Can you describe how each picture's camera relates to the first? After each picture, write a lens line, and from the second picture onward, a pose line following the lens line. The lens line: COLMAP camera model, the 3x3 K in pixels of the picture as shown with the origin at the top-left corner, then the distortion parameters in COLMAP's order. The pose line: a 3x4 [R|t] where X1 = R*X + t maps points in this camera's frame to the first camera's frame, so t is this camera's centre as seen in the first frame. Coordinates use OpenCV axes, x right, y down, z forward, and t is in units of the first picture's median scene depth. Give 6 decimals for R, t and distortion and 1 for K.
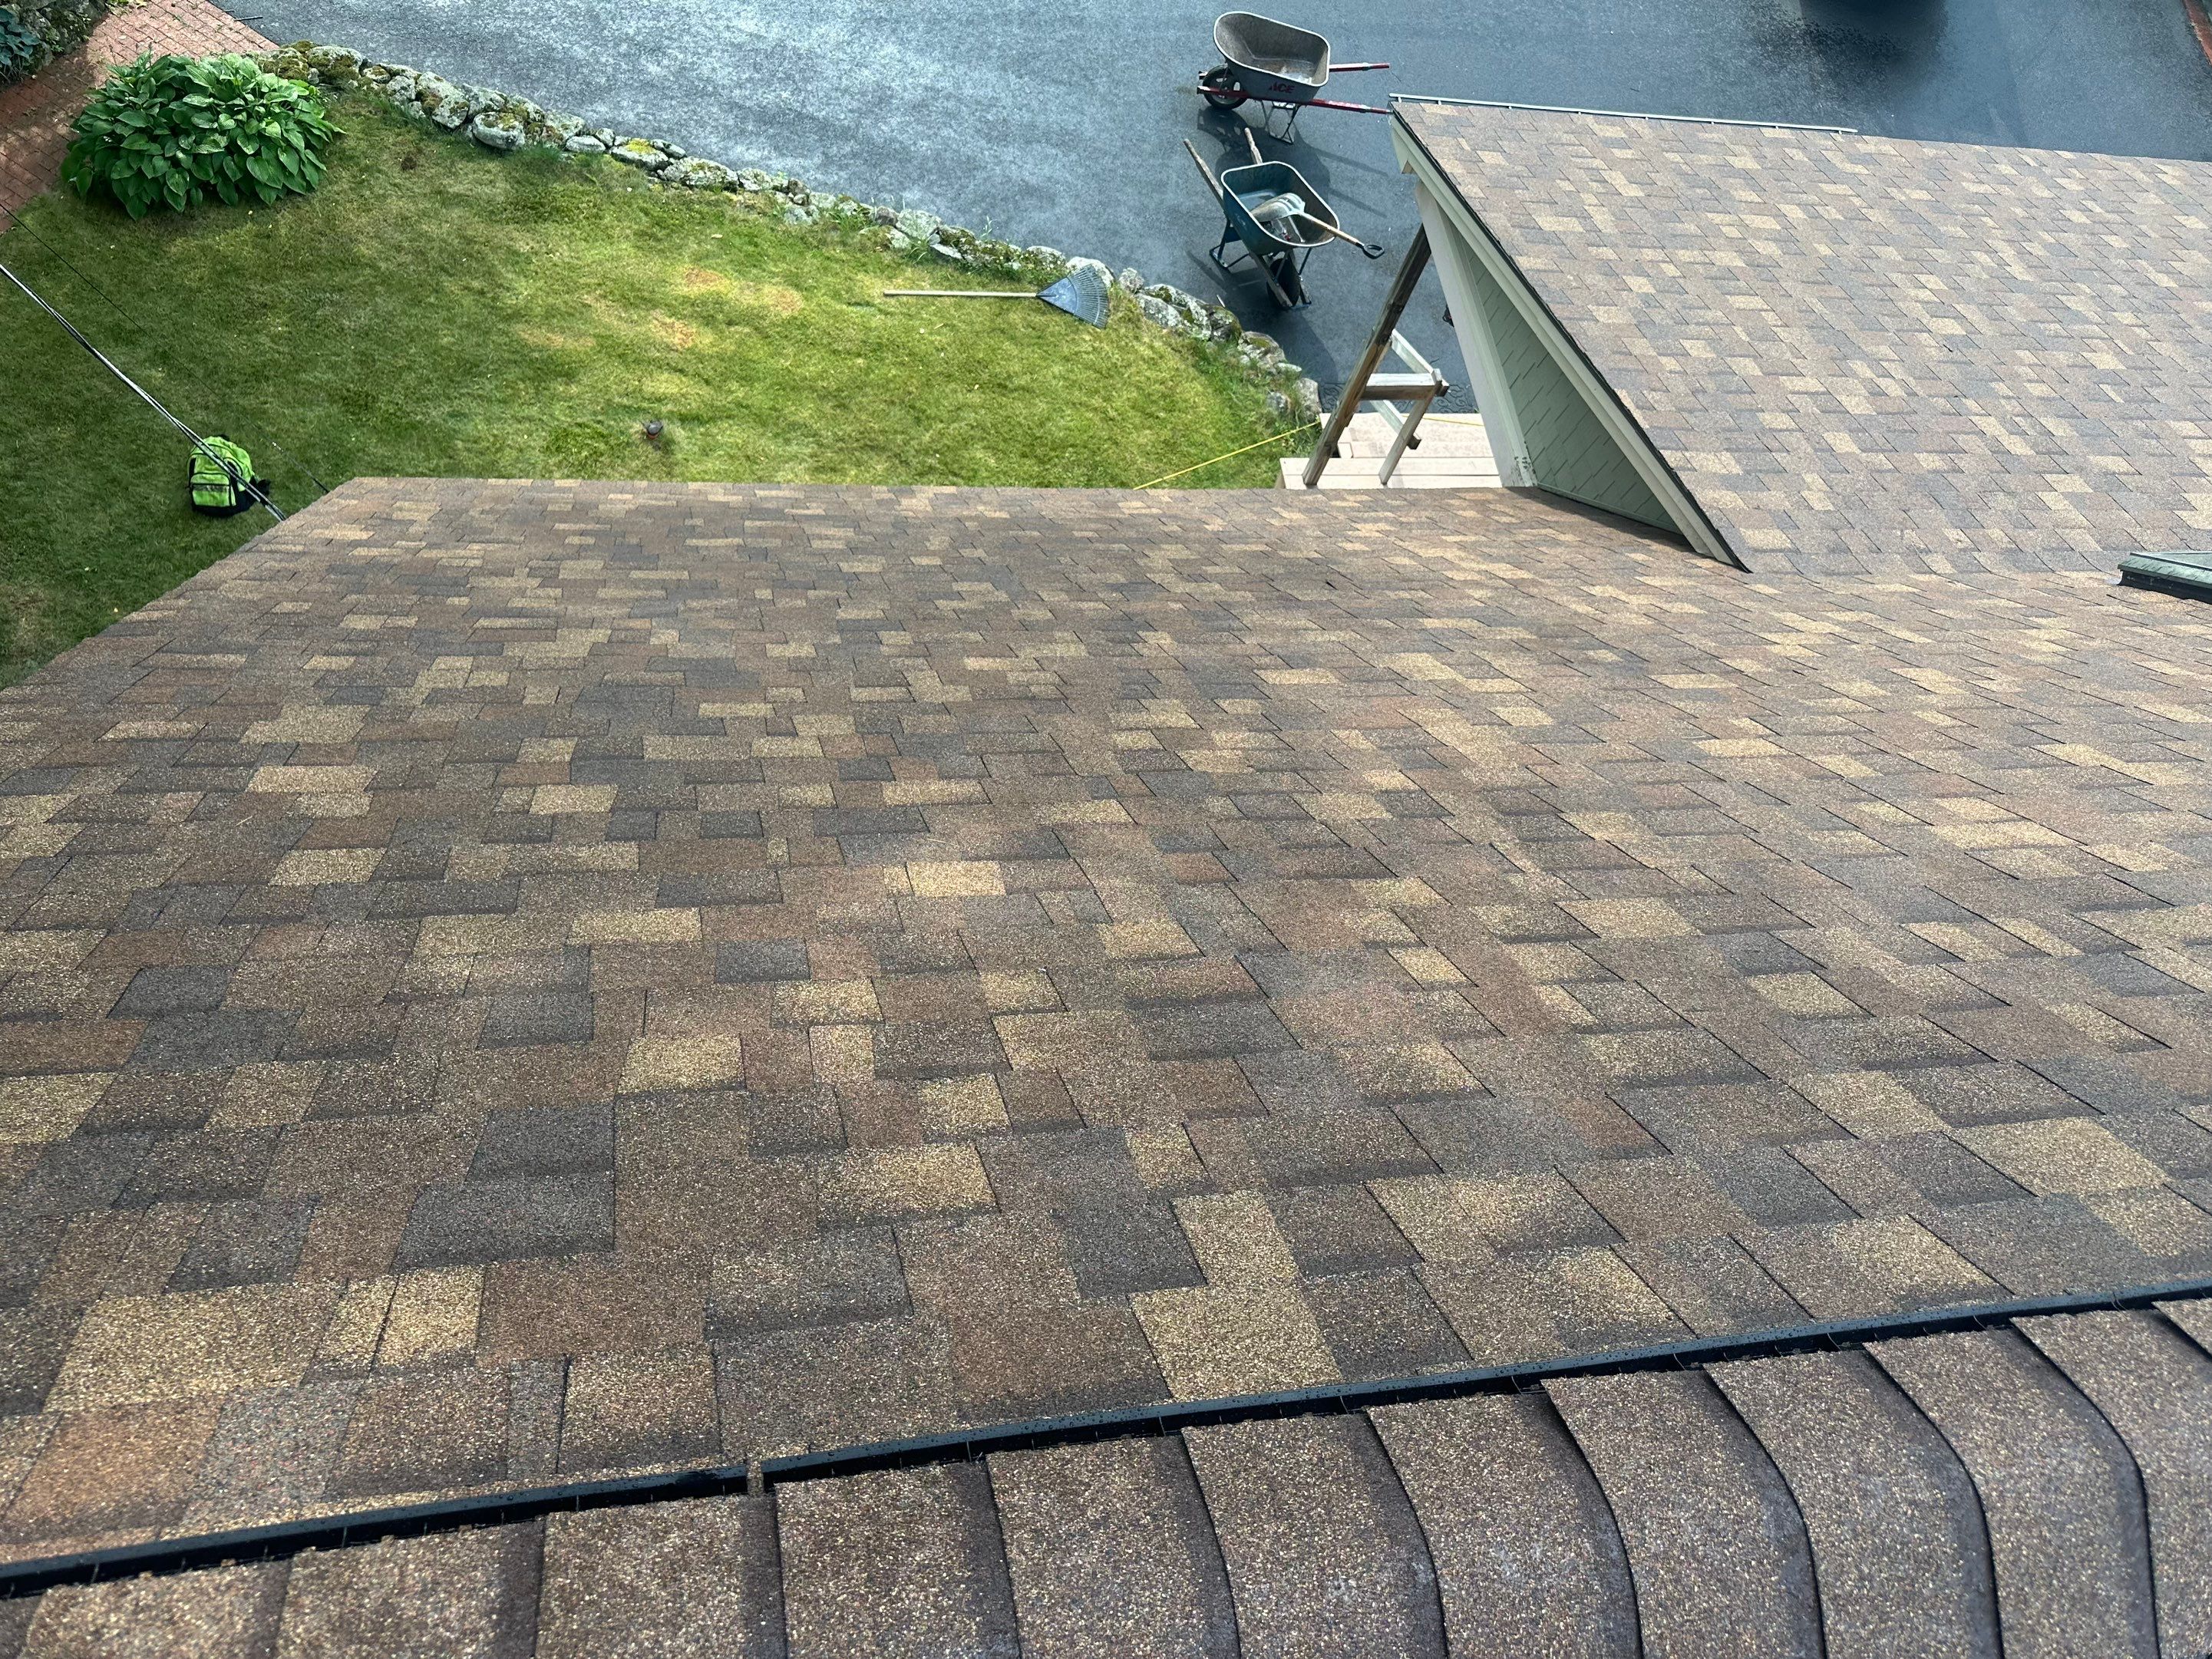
lens RADIAL K [[1567.7, 0, 1111.8], [0, 1567.7, 788.9], [0, 0, 1]] dist [0.022839, -0.034011]
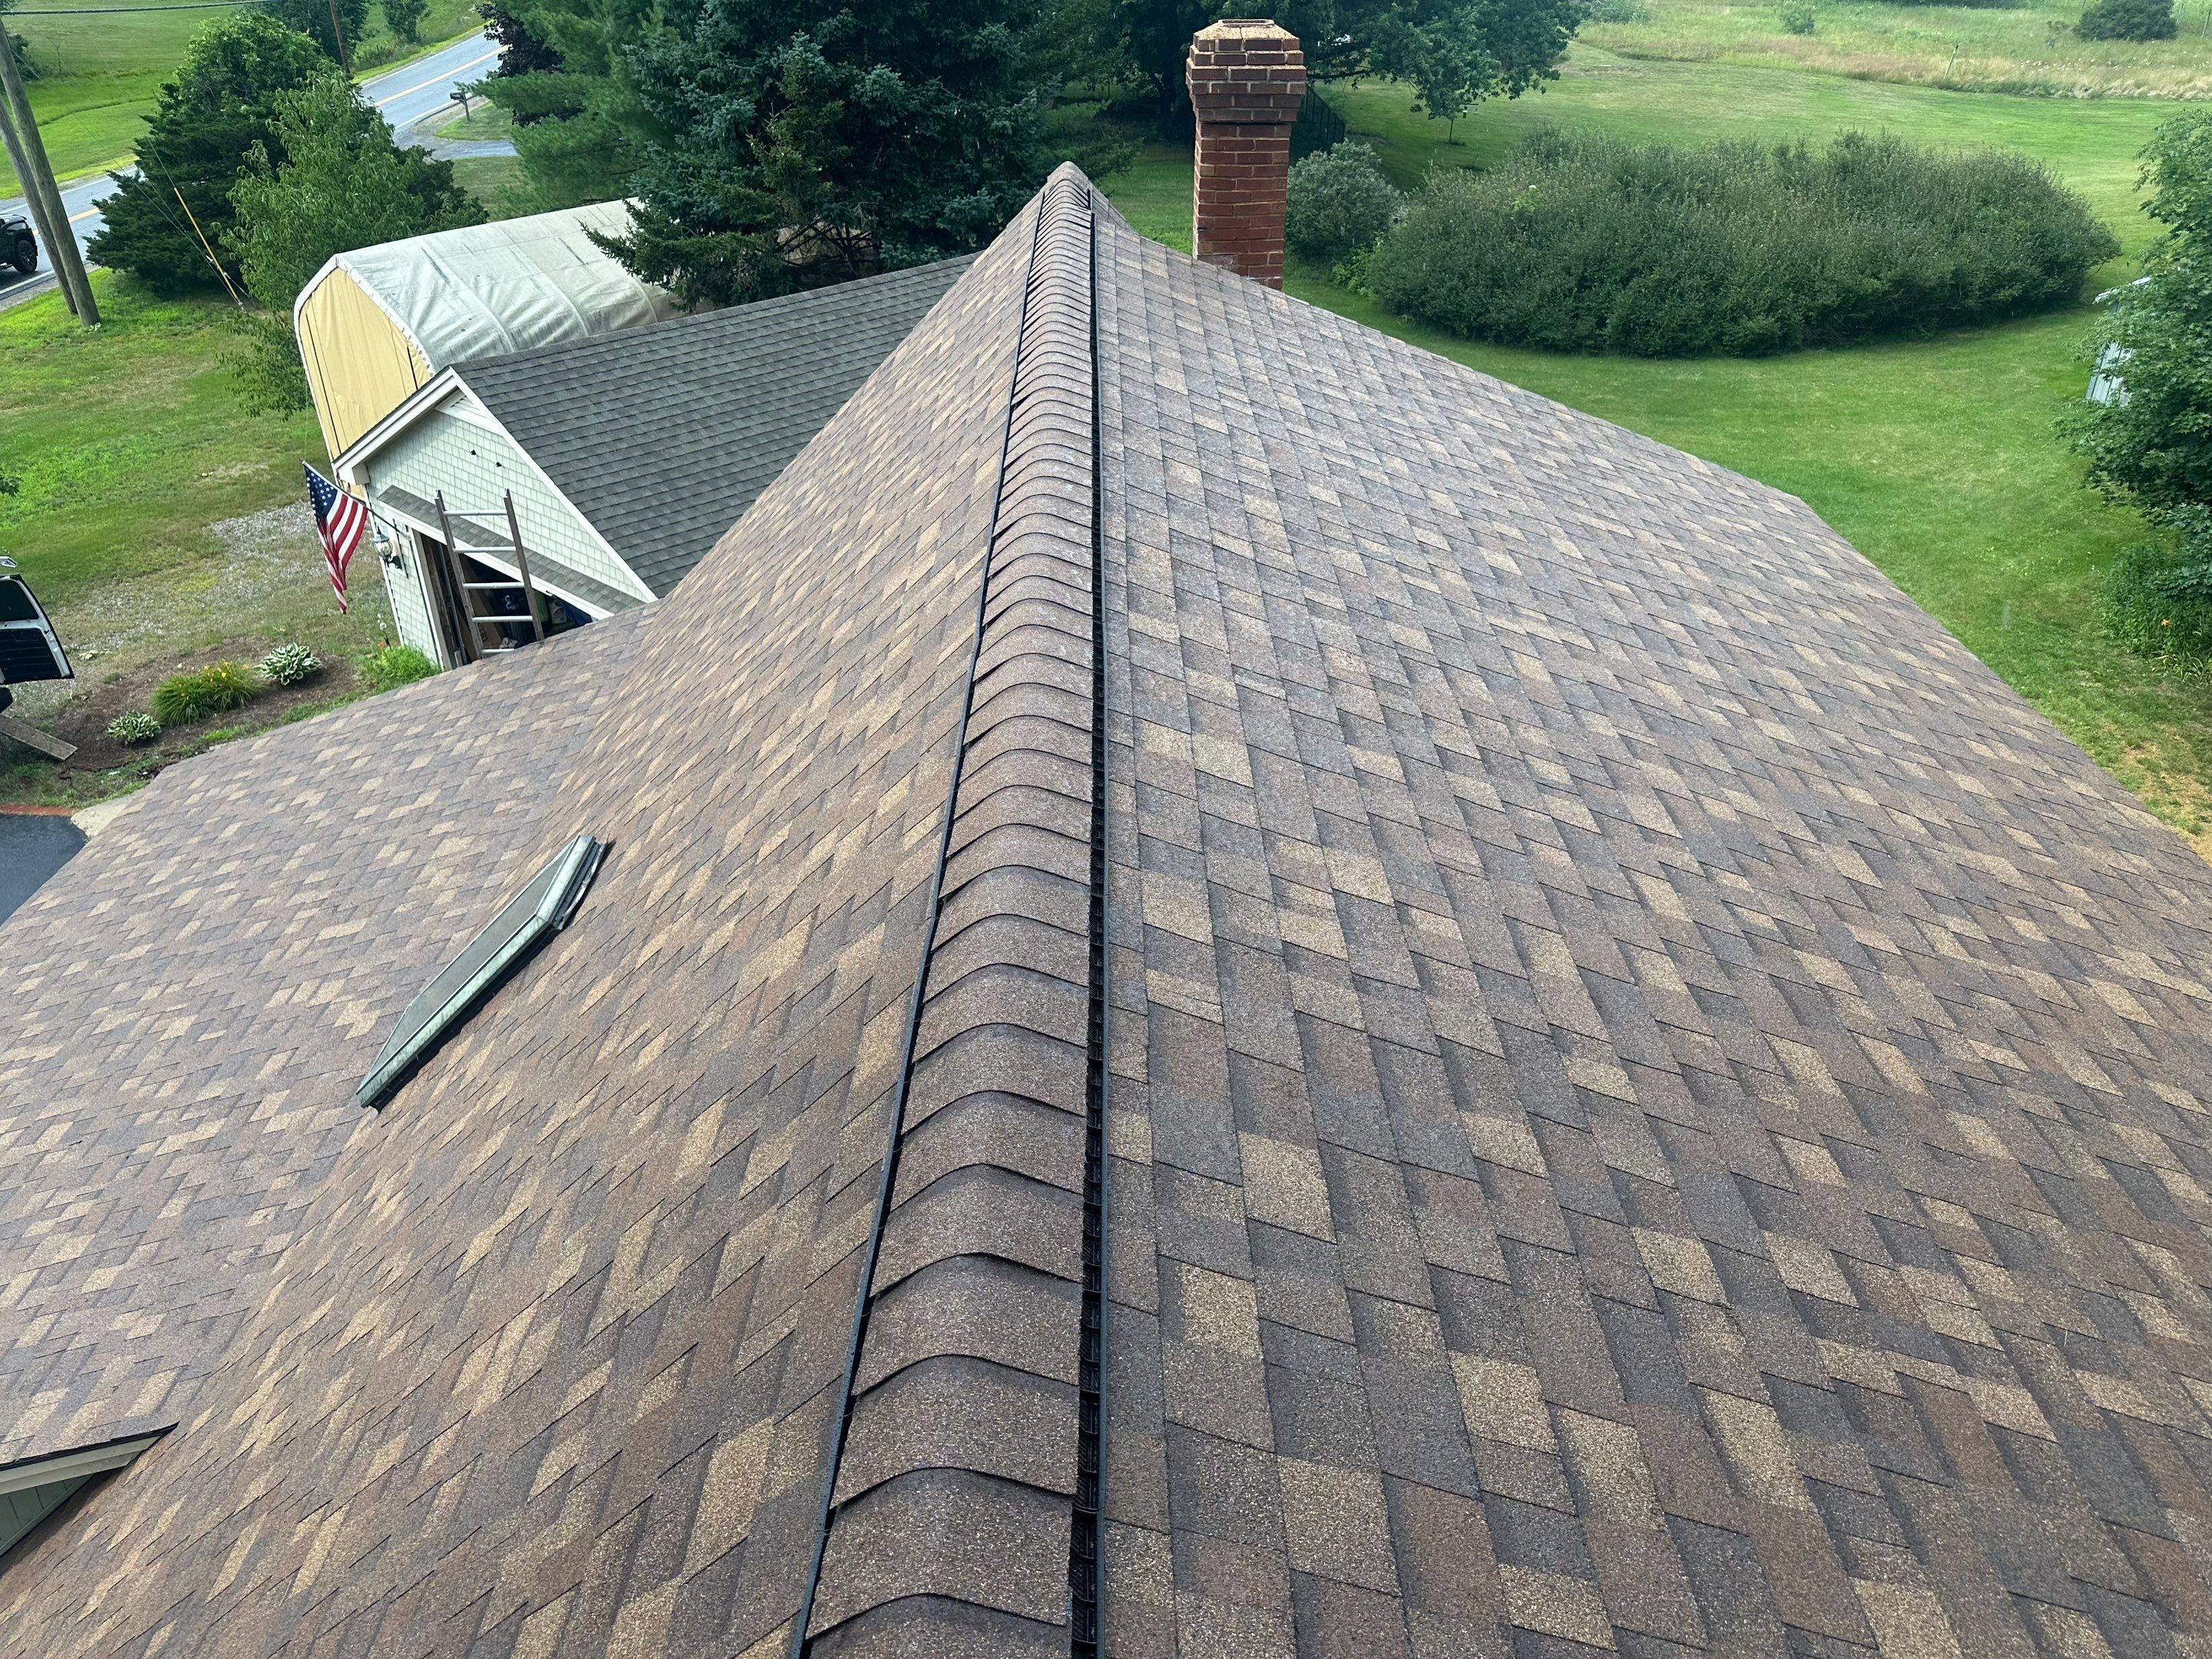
lens RADIAL K [[1567.7, 0, 1111.8], [0, 1567.7, 788.9], [0, 0, 1]] dist [0.022839, -0.034011]
pose [[0.144268, -0.660142, 0.737156, 0.059628], [0.888479, 0.414385, 0.197208, 0.017557], [-0.435652, 0.626496, 0.646305, -0.093905]]
